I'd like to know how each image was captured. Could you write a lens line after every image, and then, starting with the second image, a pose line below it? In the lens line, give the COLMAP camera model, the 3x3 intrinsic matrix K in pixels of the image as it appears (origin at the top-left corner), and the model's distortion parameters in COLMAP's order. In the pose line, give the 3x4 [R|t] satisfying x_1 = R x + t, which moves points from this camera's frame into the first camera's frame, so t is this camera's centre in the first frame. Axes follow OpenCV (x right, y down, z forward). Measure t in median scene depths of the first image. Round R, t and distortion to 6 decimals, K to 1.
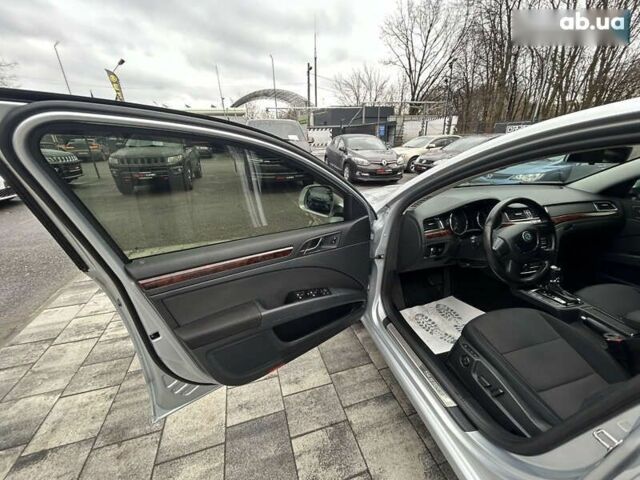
lens RADIAL K [[257.4, 0, 318.4], [0, 257.4, 240.0], [0, 0, 1]] dist [-0.000118, 0.000193]
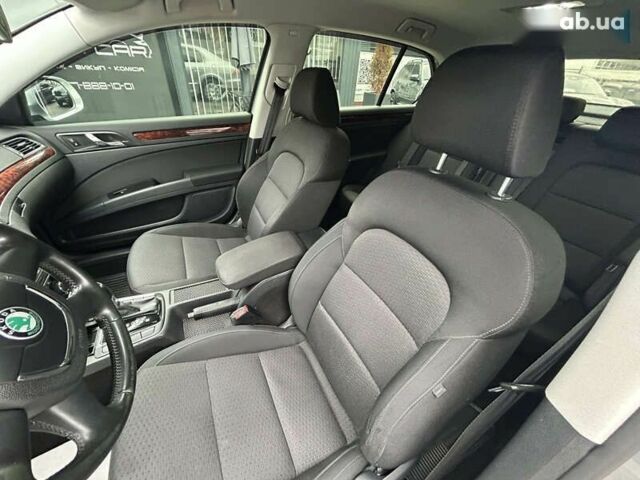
lens RADIAL K [[257.4, 0, 318.4], [0, 257.4, 240.0], [0, 0, 1]] dist [-0.000118, 0.000193]
pose [[-0.204879, -0.542989, 0.814363, 0.469605], [0.318818, 0.749616, 0.580027, -0.117524], [-0.925408, 0.378469, 0.019534, 0.547072]]
